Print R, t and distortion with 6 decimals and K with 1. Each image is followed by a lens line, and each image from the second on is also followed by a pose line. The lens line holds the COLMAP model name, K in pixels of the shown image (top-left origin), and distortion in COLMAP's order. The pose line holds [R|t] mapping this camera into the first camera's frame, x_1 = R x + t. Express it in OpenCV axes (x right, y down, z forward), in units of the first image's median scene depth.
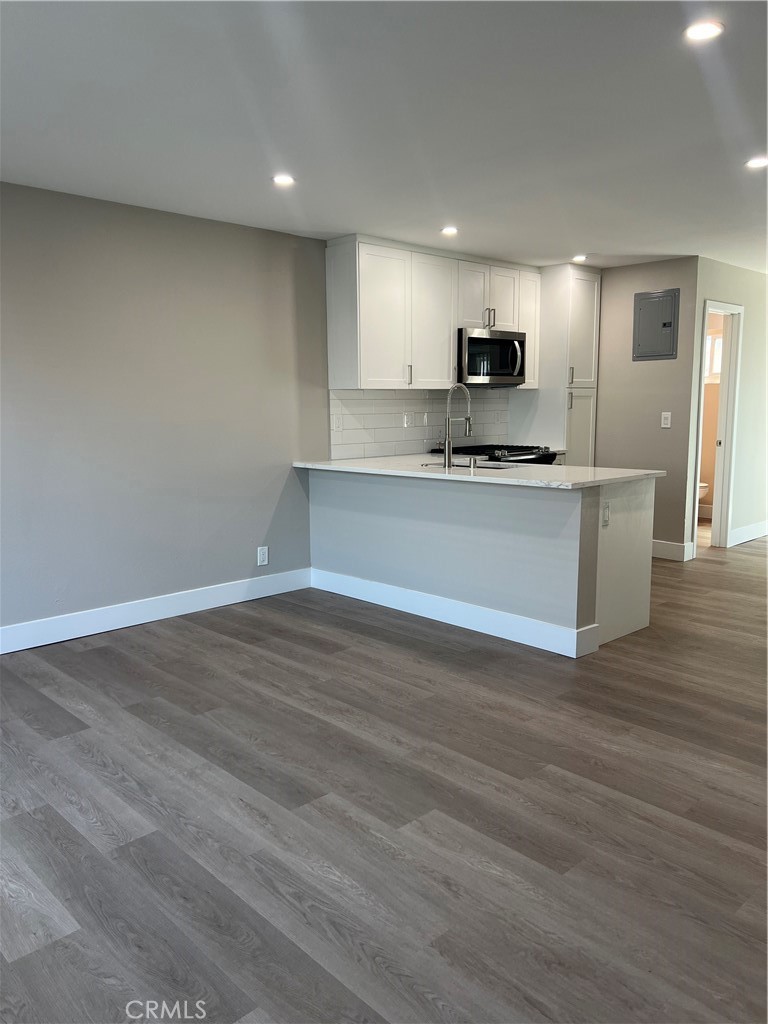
lens RADIAL K [[773.5, 0, 392.2], [0, 773.5, 510.0], [0, 0, 1]] dist [0.064387, -0.066480]
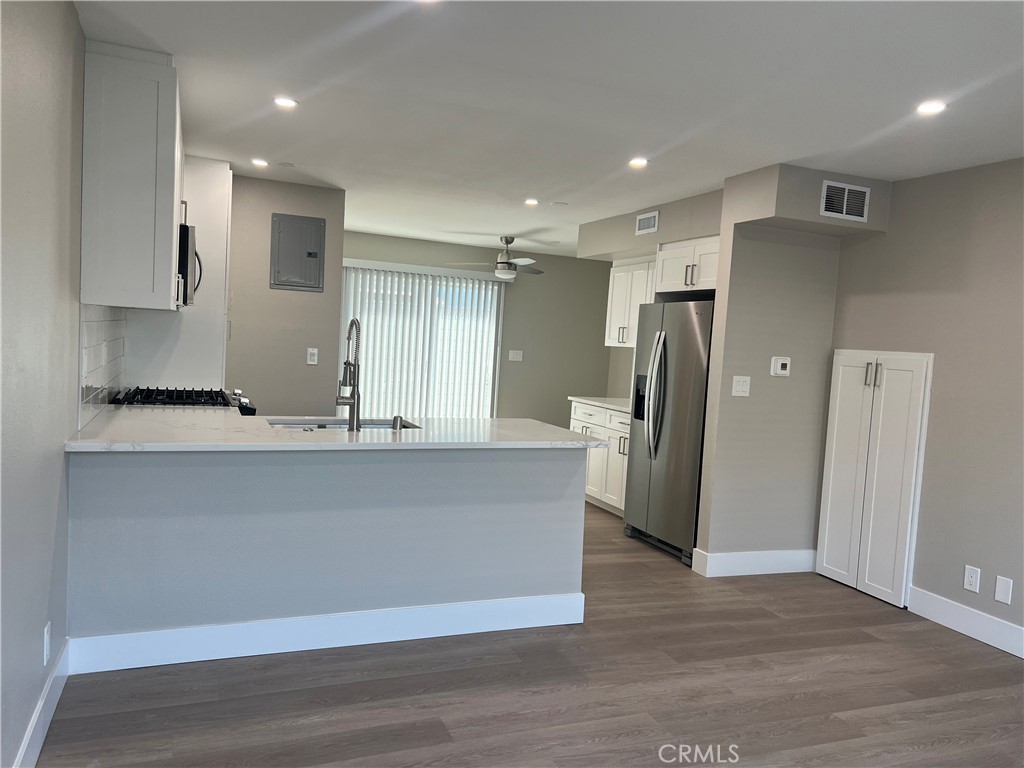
lens RADIAL K [[766.5, 0, 518.5], [0, 766.5, 383.0], [0, 0, 1]] dist [0.066583, -0.064030]
pose [[0.361914, -0.025341, 0.931867, -0.508866], [0.065836, 0.997829, 0.001565, -0.084243], [-0.929884, 0.060784, 0.362796, 0.538289]]
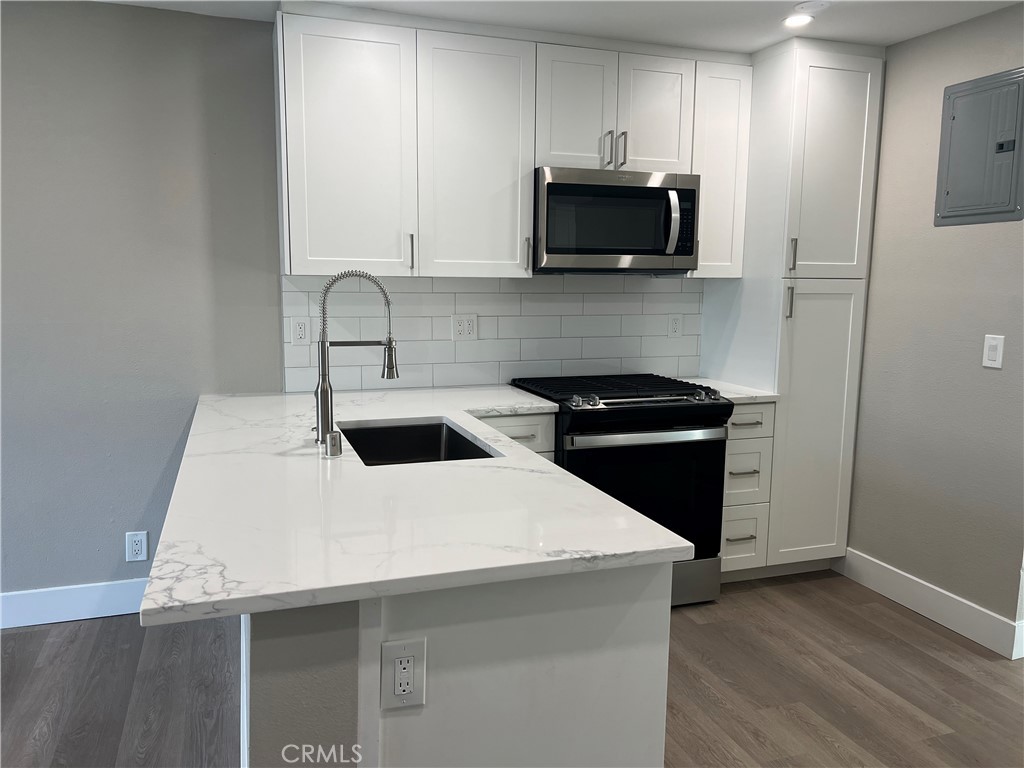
lens RADIAL K [[773.5, 0, 509.5], [0, 773.5, 379.5], [0, 0, 1]] dist [0.064387, -0.066480]
pose [[0.909542, 0.072267, -0.409282, 0.344098], [-0.075507, 0.997111, 0.008263, -0.098344], [0.408696, 0.023388, 0.912371, 0.553936]]
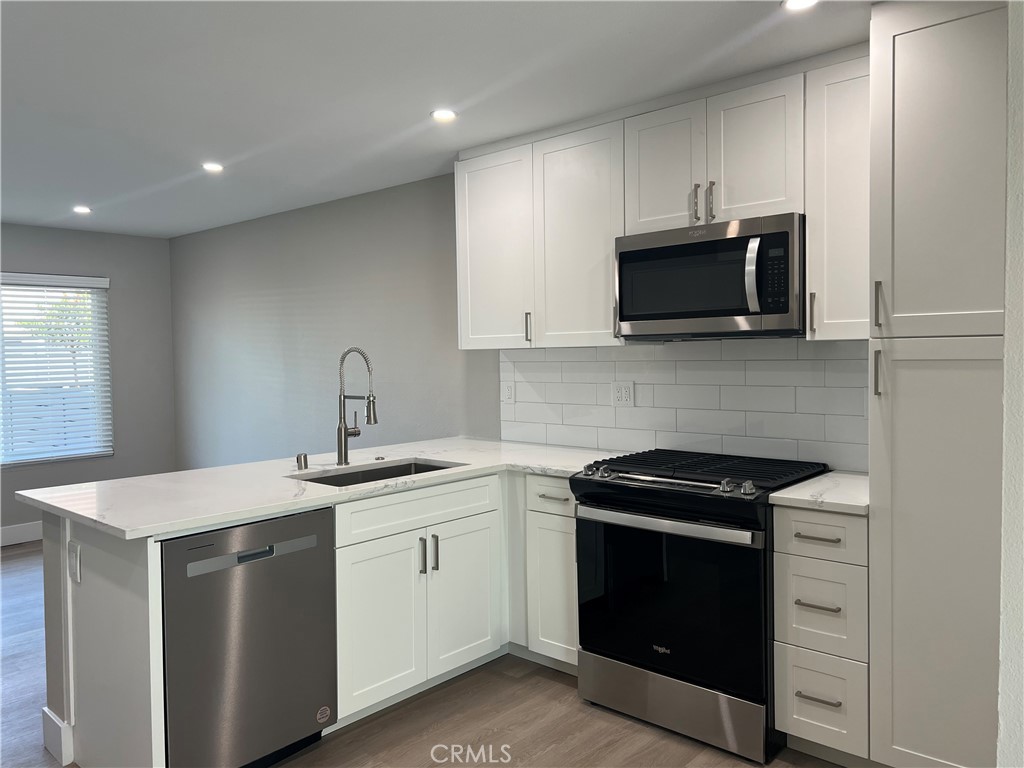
lens RADIAL K [[773.5, 0, 509.5], [0, 773.5, 379.5], [0, 0, 1]] dist [0.064387, -0.066480]
pose [[0.071963, 0.045414, -0.996373, 0.720341], [-0.121458, 0.991927, 0.036439, -0.161938], [0.989984, 0.118395, 0.076898, 0.999379]]
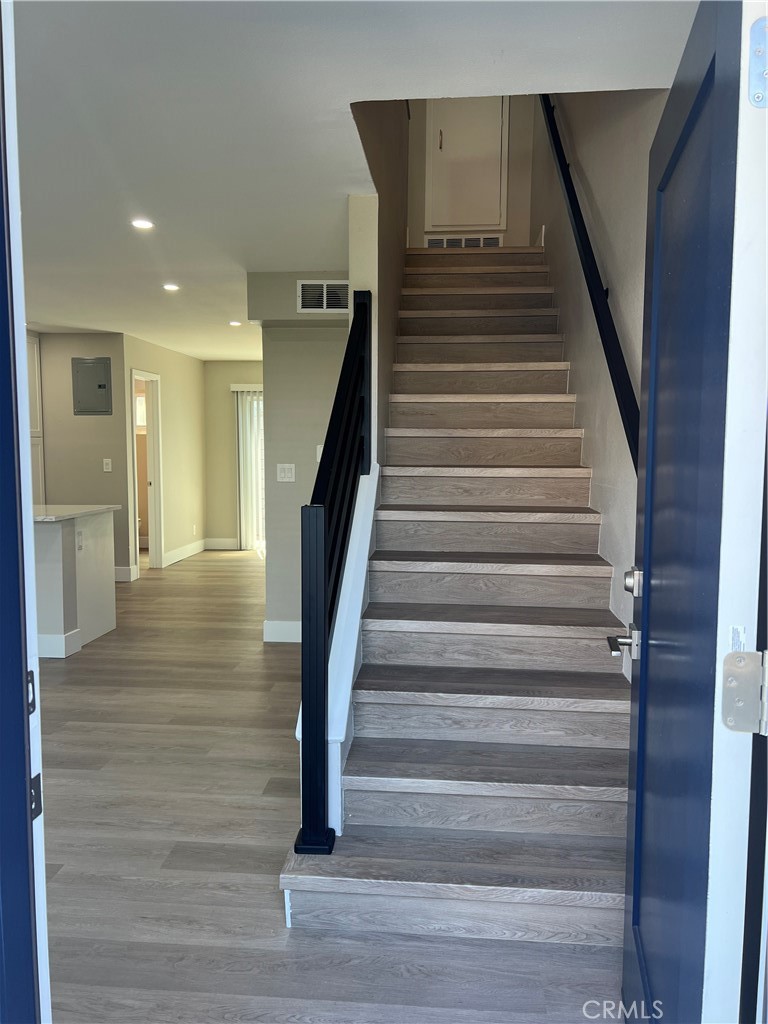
lens RADIAL K [[773.5, 0, 392.2], [0, 773.5, 510.0], [0, 0, 1]] dist [0.064387, -0.066480]
pose [[0.751178, -0.045978, 0.658497, -0.136874], [0.082088, 0.996334, -0.024075, 0.022072], [-0.654976, 0.072140, 0.752198, -0.224041]]
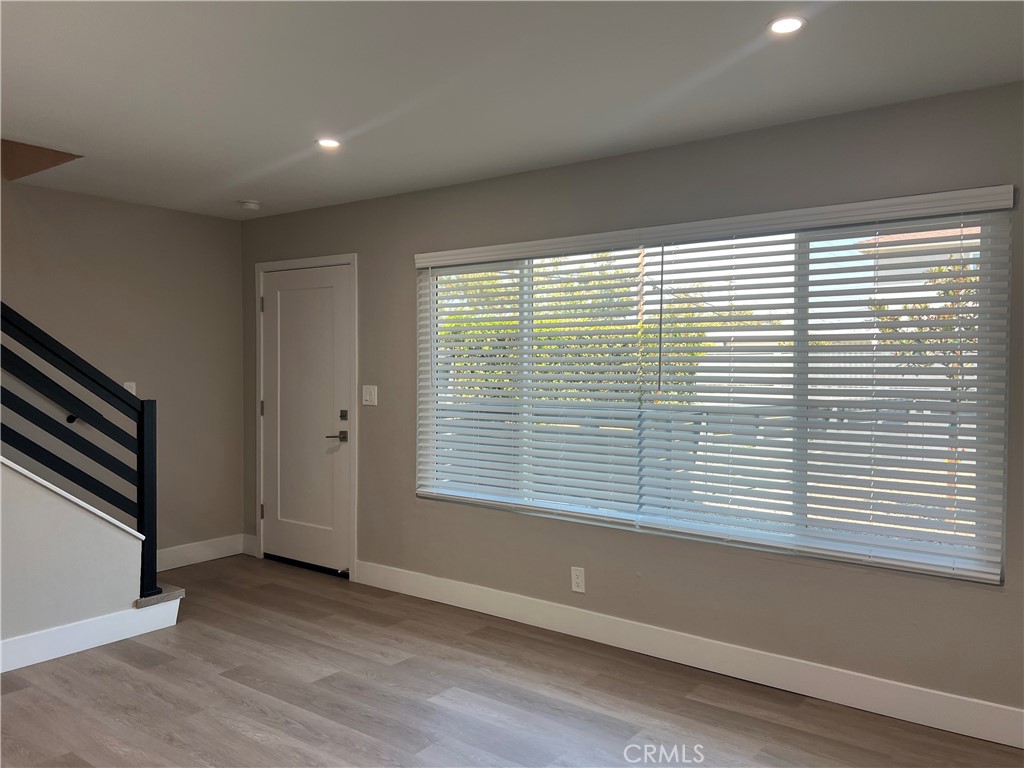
lens RADIAL K [[773.5, 0, 509.5], [0, 773.5, 379.5], [0, 0, 1]] dist [0.064387, -0.066480]
pose [[-0.988191, 0.007519, -0.153039, -0.123523], [-0.016446, 0.987820, 0.154730, -0.142498], [0.152339, 0.155420, -0.976032, 0.950161]]
